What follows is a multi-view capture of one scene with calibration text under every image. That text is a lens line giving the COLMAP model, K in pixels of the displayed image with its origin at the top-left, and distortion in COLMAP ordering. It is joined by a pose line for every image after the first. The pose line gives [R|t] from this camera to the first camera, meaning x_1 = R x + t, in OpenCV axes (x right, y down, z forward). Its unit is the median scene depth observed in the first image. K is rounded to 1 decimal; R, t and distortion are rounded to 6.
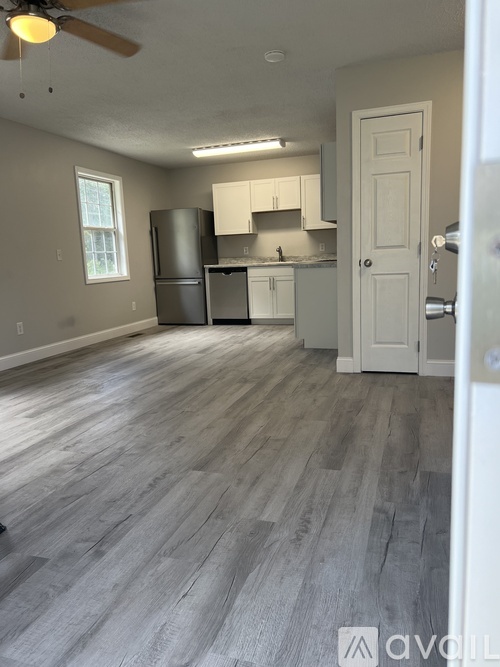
lens RADIAL K [[500.2, 0, 252.6], [0, 500.2, 339.1], [0, 0, 1]] dist [0.009314, -0.012681]
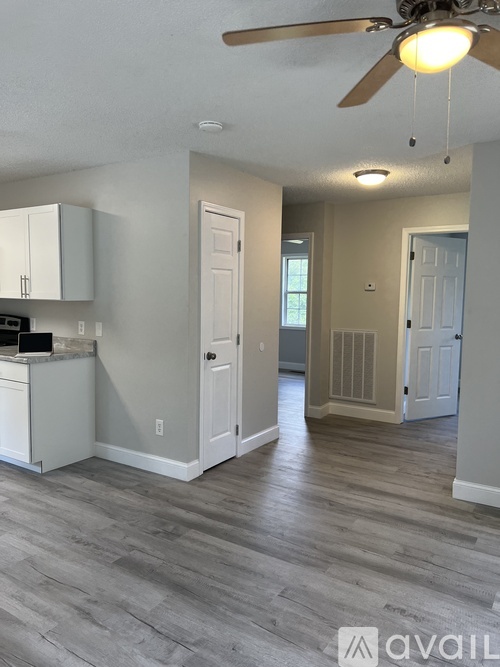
lens RADIAL K [[500.2, 0, 251.1], [0, 500.2, 326.6], [0, 0, 1]] dist [0.009314, -0.012681]
pose [[0.253716, -0.028429, 0.966861, -0.734173], [0.137018, 0.990545, -0.006829, -0.207197], [-0.957525, 0.134210, 0.255213, 0.726726]]
